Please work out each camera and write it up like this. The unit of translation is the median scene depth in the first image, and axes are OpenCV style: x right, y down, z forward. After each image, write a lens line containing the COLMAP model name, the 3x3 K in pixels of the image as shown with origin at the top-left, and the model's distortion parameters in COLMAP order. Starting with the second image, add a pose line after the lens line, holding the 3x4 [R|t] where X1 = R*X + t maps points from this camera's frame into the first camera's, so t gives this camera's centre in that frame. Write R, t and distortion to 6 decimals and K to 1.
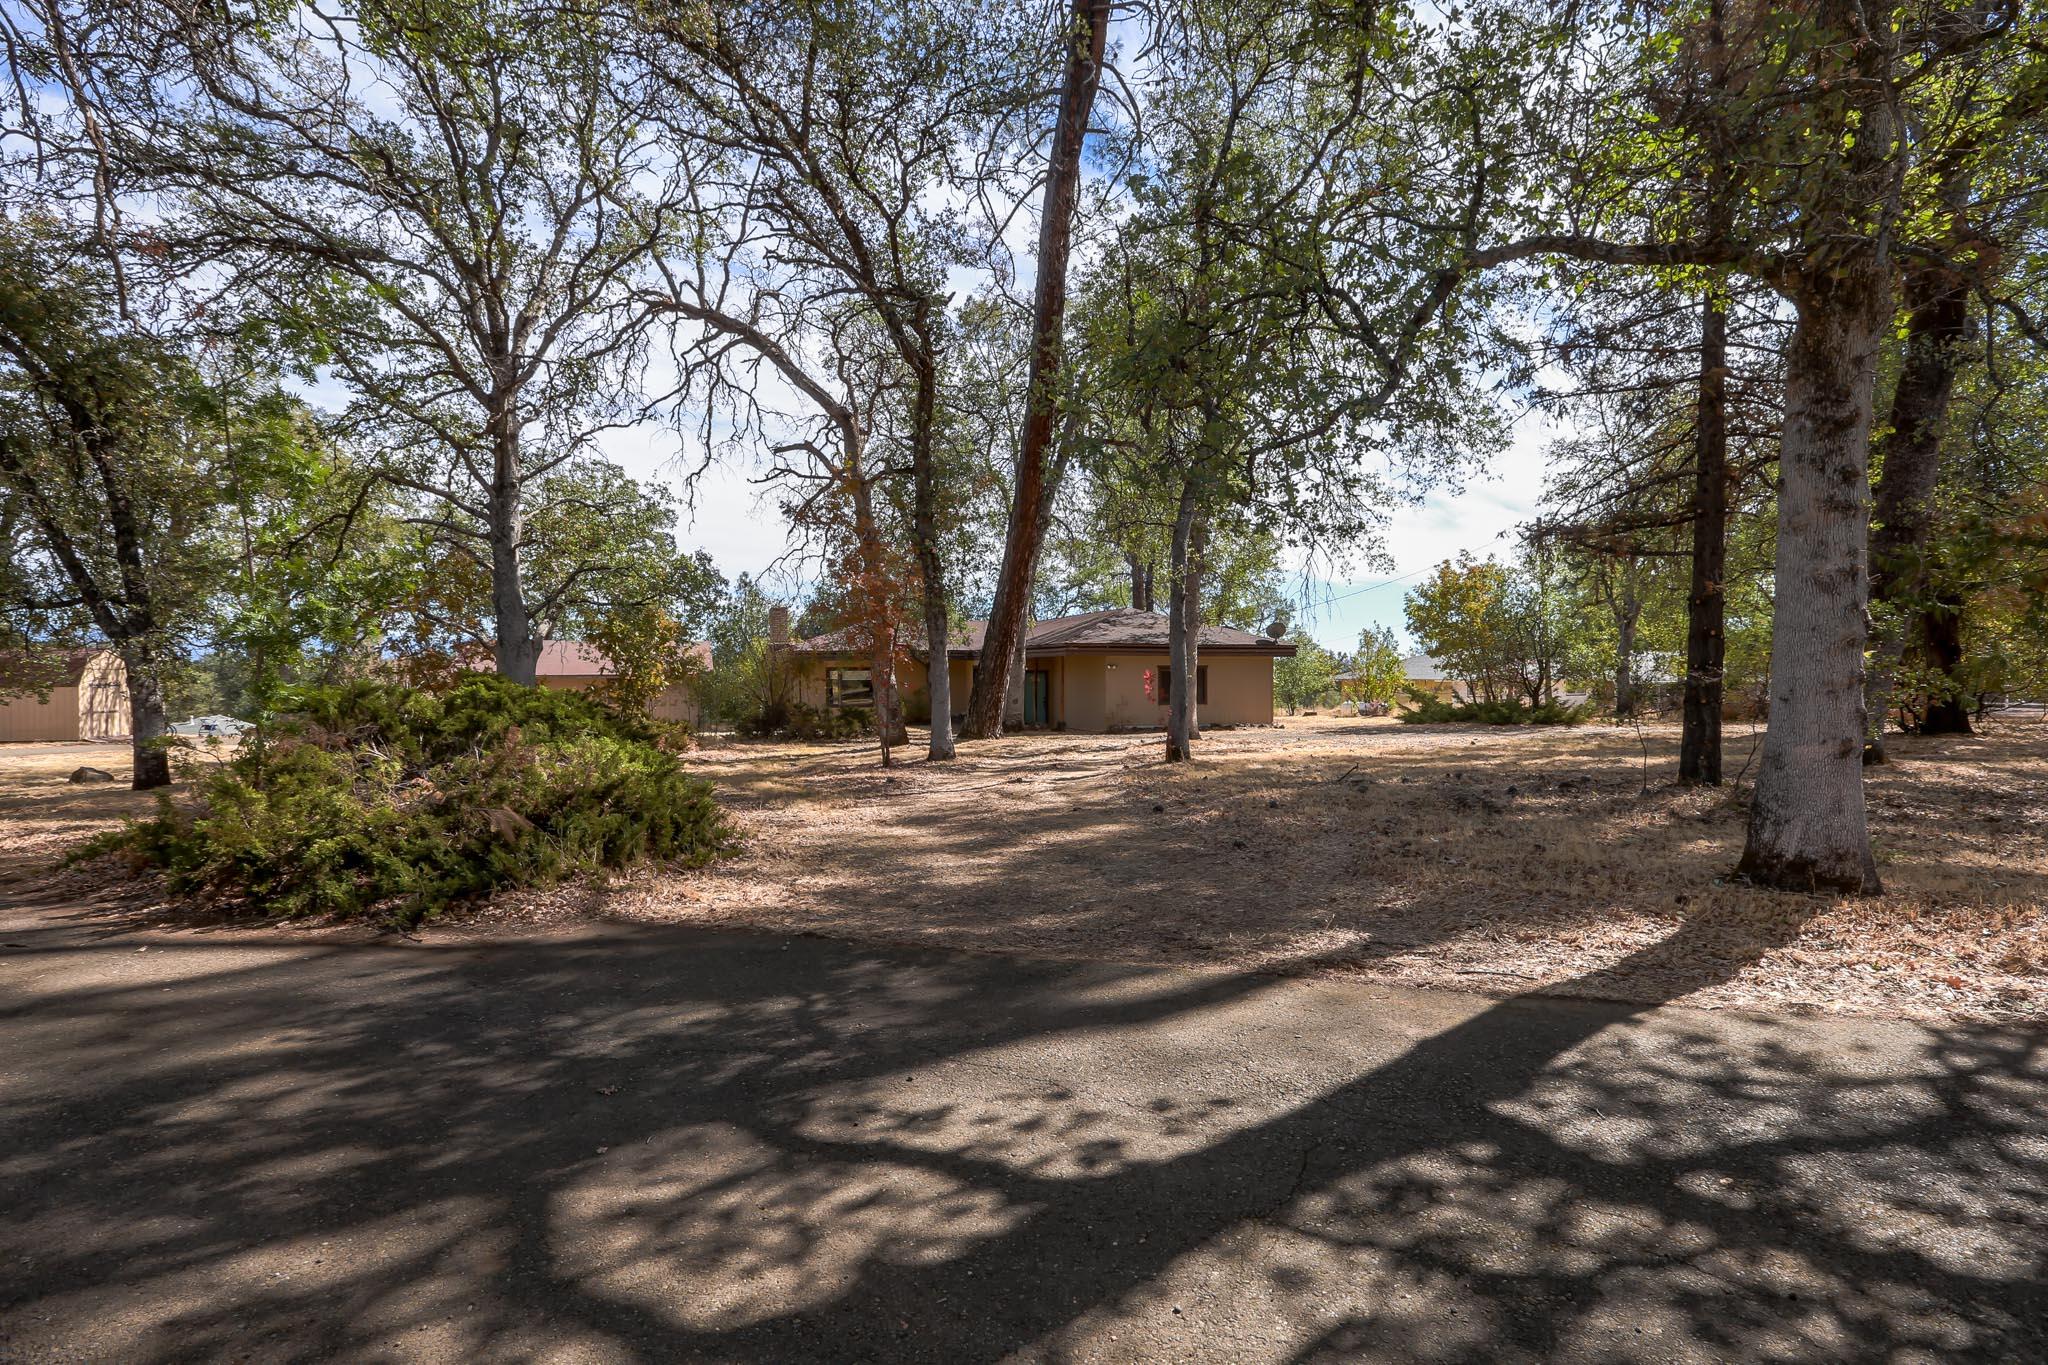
lens RADIAL K [[980.0, 0, 979.2], [0, 980.0, 707.4], [0, 0, 1]] dist [-0.057812, 0.020180]
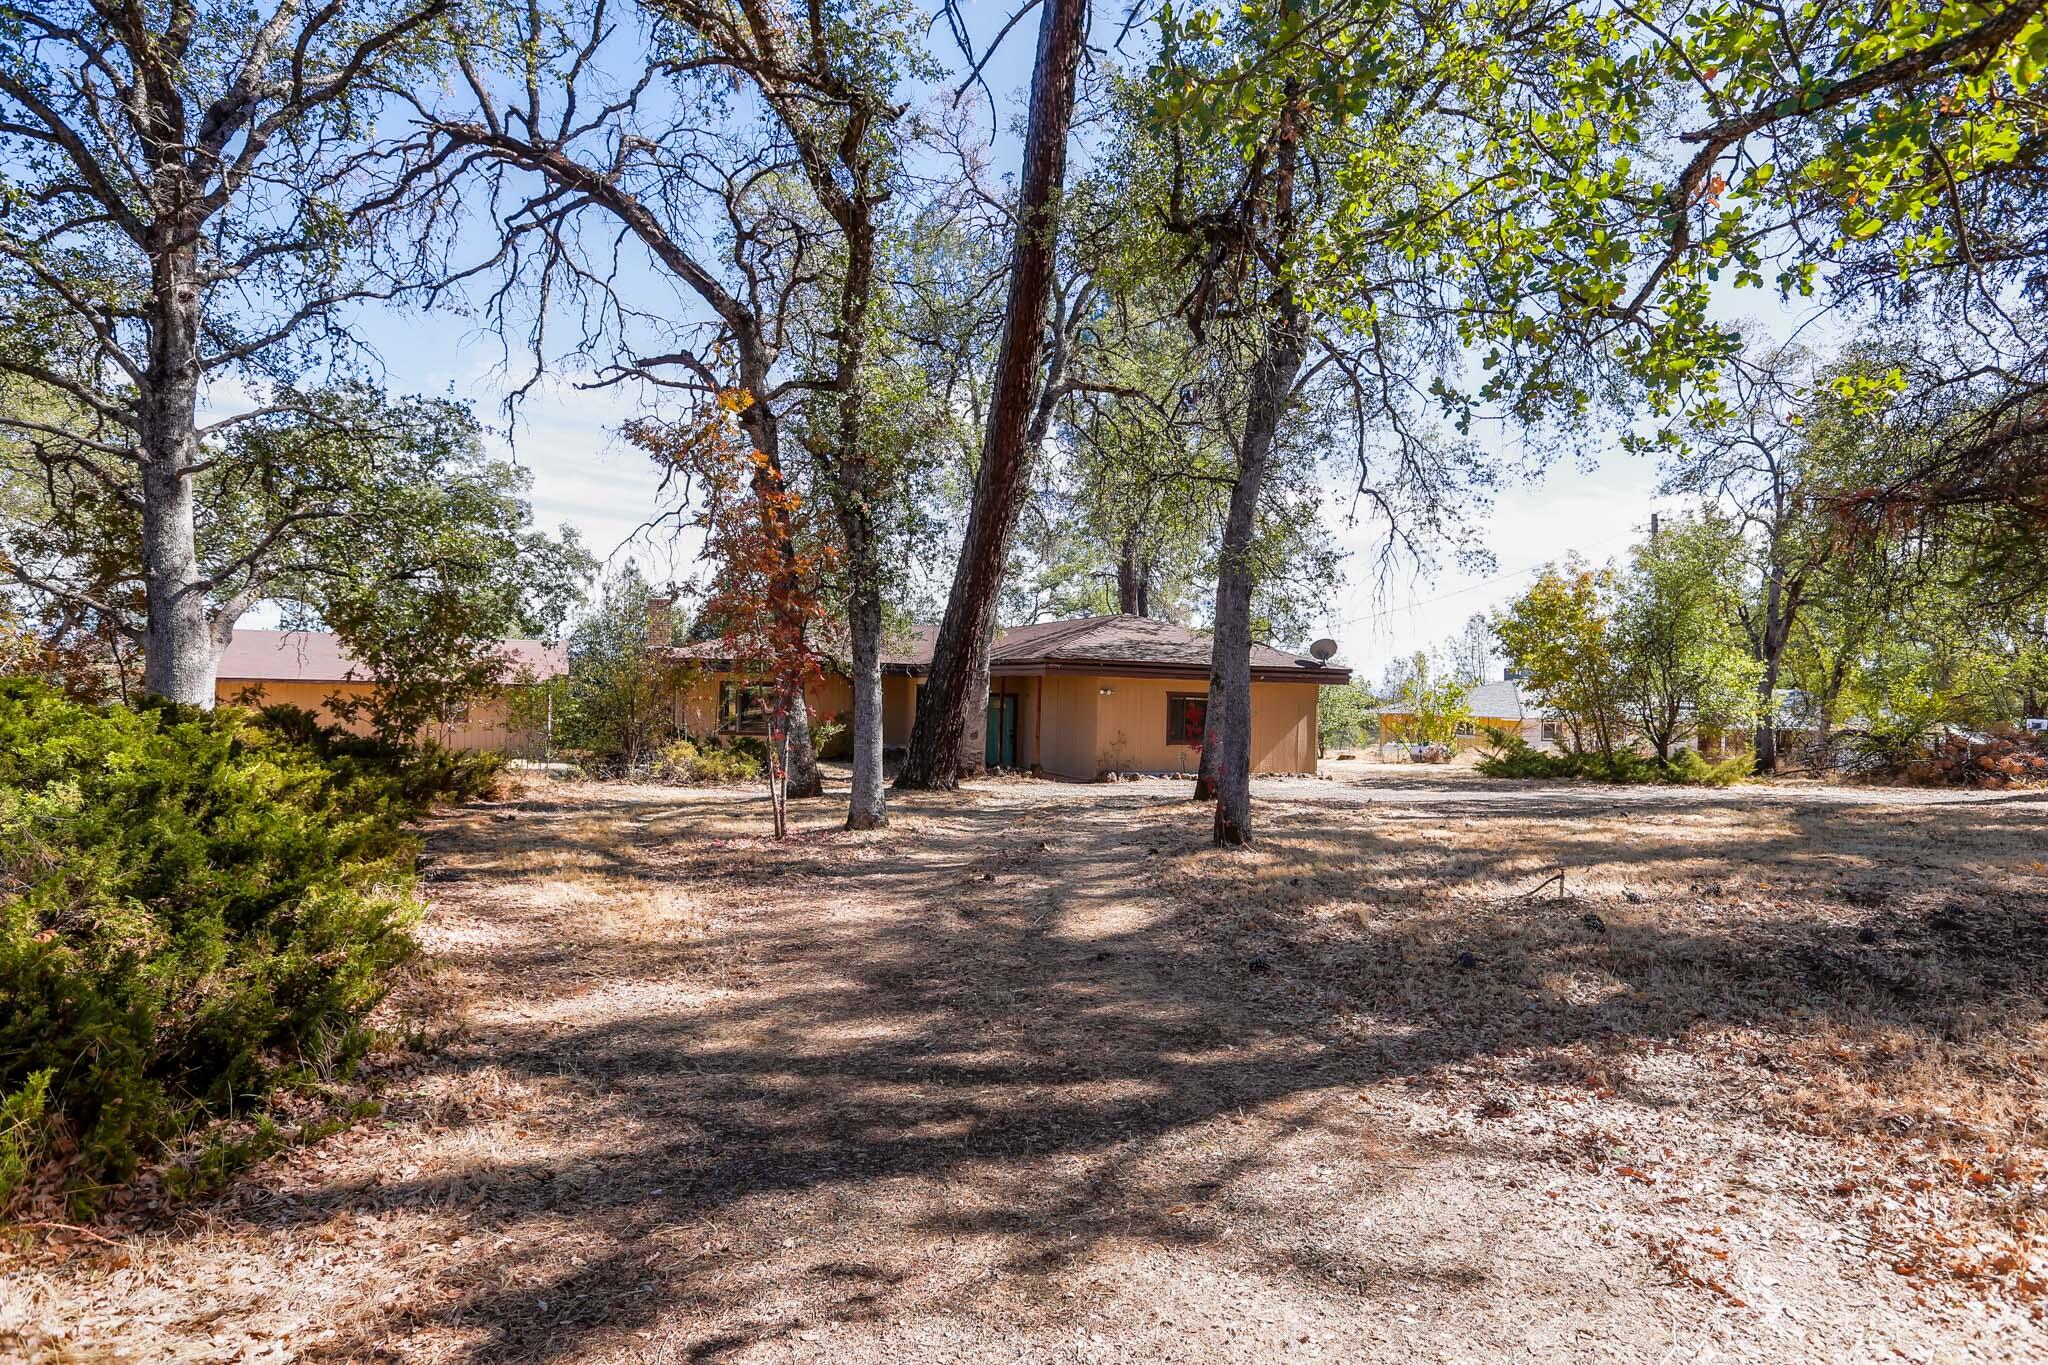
lens RADIAL K [[1160.1, 0, 1024.0], [0, 1160.1, 682.5], [0, 0, 1]] dist [-0.028334, 0.000613]
pose [[0.995840, 0.028372, 0.086590, -0.003041], [-0.024551, 0.998690, -0.044884, -0.009321], [-0.087750, 0.042571, 0.995232, 0.160730]]
